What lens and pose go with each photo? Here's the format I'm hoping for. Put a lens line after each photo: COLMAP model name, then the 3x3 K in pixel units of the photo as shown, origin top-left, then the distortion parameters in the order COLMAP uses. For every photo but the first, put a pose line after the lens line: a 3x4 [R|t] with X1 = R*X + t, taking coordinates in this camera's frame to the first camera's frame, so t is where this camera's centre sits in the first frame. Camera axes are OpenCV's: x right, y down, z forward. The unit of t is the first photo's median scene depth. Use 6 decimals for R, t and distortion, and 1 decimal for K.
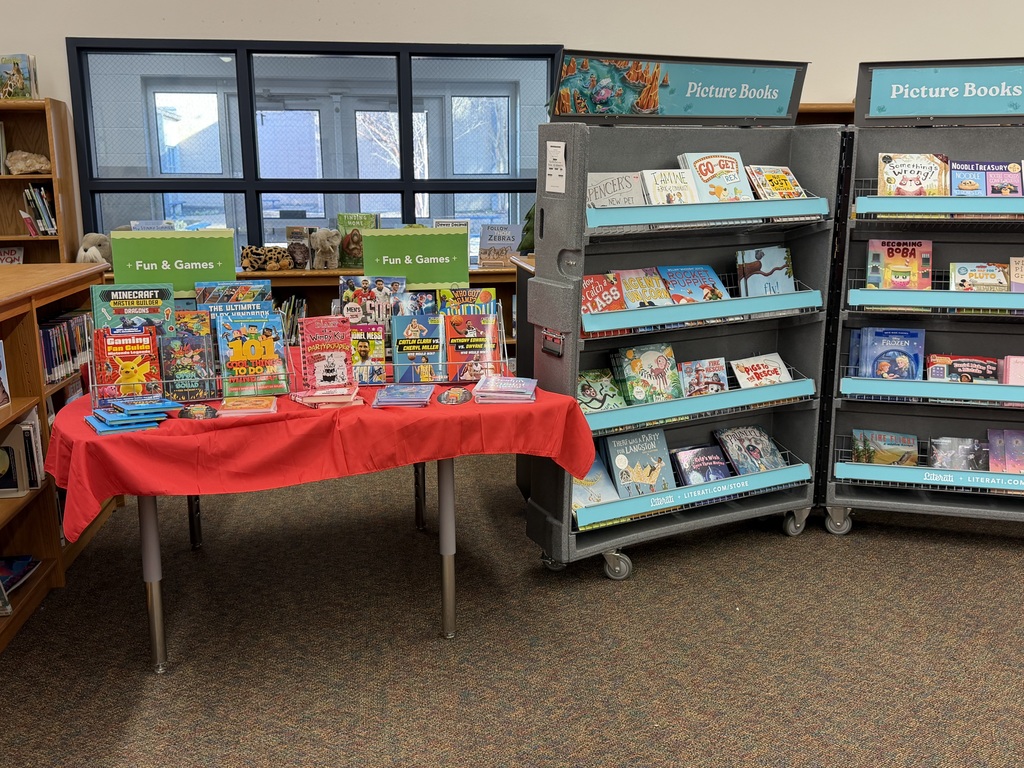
lens RADIAL K [[971.2, 0, 512.0], [0, 971.2, 384.0], [0, 0, 1]] dist [0.129683, -0.246074]
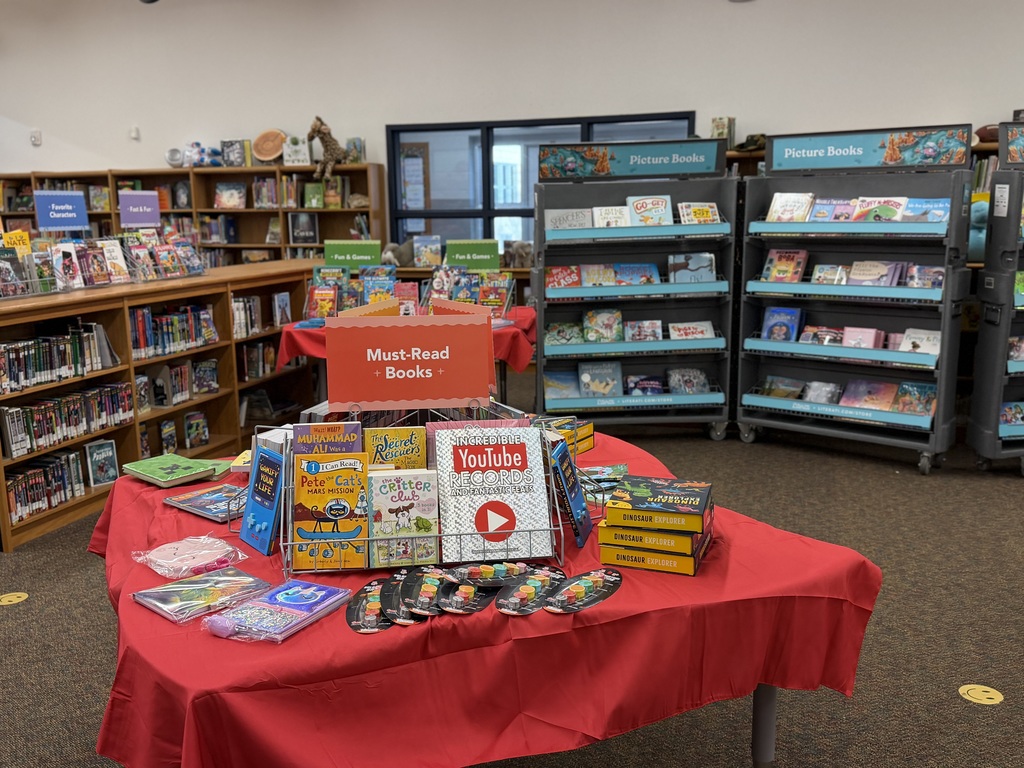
lens RADIAL K [[971.2, 0, 512.0], [0, 971.2, 384.0], [0, 0, 1]] dist [0.129683, -0.246074]
pose [[0.902393, 0.069144, -0.425330, 0.691821], [-0.074997, 0.997179, 0.002991, 0.091985], [0.424337, 0.029199, 0.905033, -0.571481]]
